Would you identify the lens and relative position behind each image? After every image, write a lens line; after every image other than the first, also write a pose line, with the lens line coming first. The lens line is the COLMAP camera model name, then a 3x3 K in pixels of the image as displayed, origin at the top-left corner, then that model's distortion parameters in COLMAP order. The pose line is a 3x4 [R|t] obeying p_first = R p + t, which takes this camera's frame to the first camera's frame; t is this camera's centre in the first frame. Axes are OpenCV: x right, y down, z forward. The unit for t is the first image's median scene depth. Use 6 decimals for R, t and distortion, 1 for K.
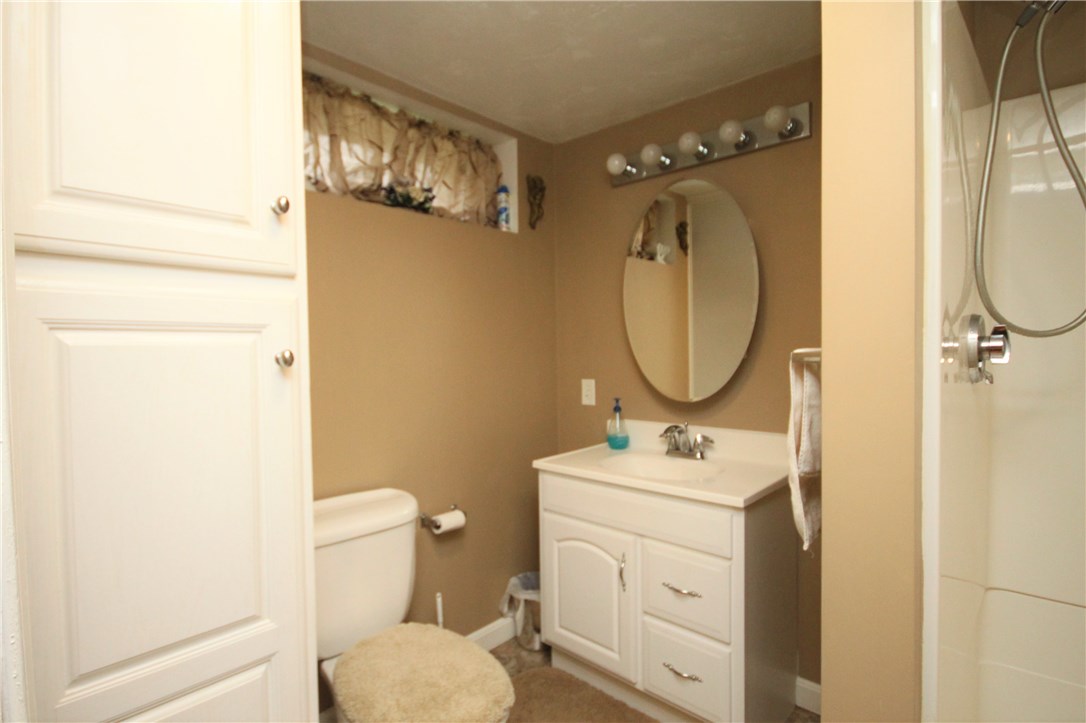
lens RADIAL K [[498.2, 0, 547.0], [0, 498.2, 361.3], [0, 0, 1]] dist [-0.017443, -0.001807]
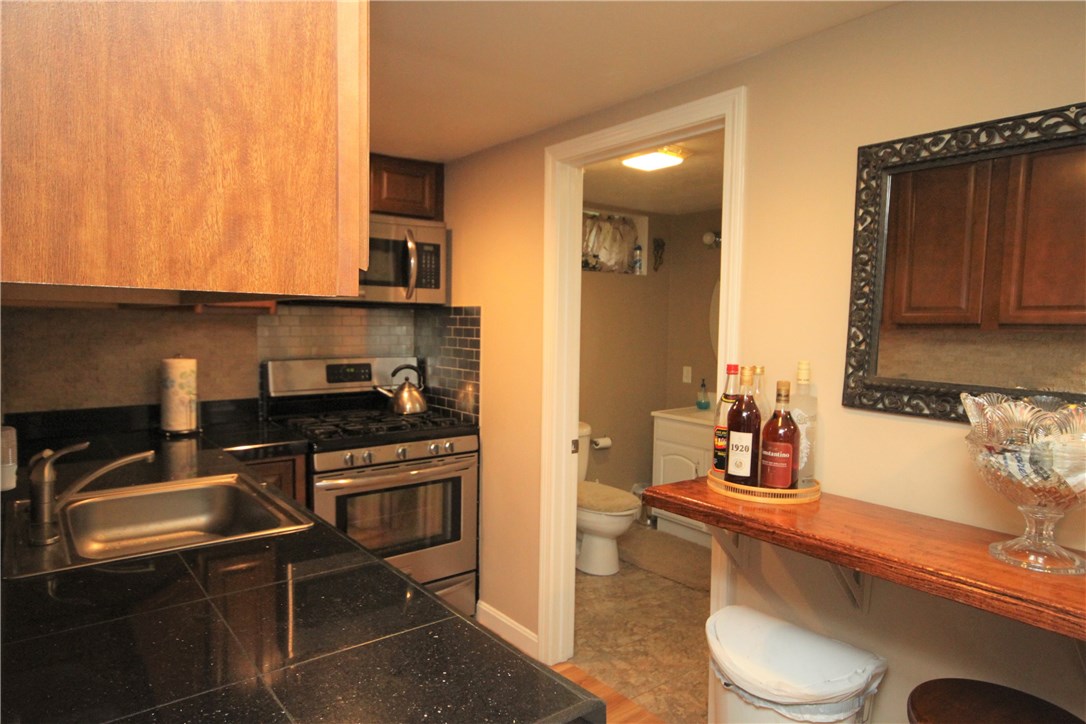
lens RADIAL K [[669.9, 0, 546.2], [0, 669.9, 359.2], [0, 0, 1]] dist [-0.000819, -0.000769]
pose [[0.984583, 0.040205, -0.170234, 0.001878], [-0.032225, 0.998260, 0.049386, -0.083169], [0.171924, -0.043139, 0.984165, -1.249658]]
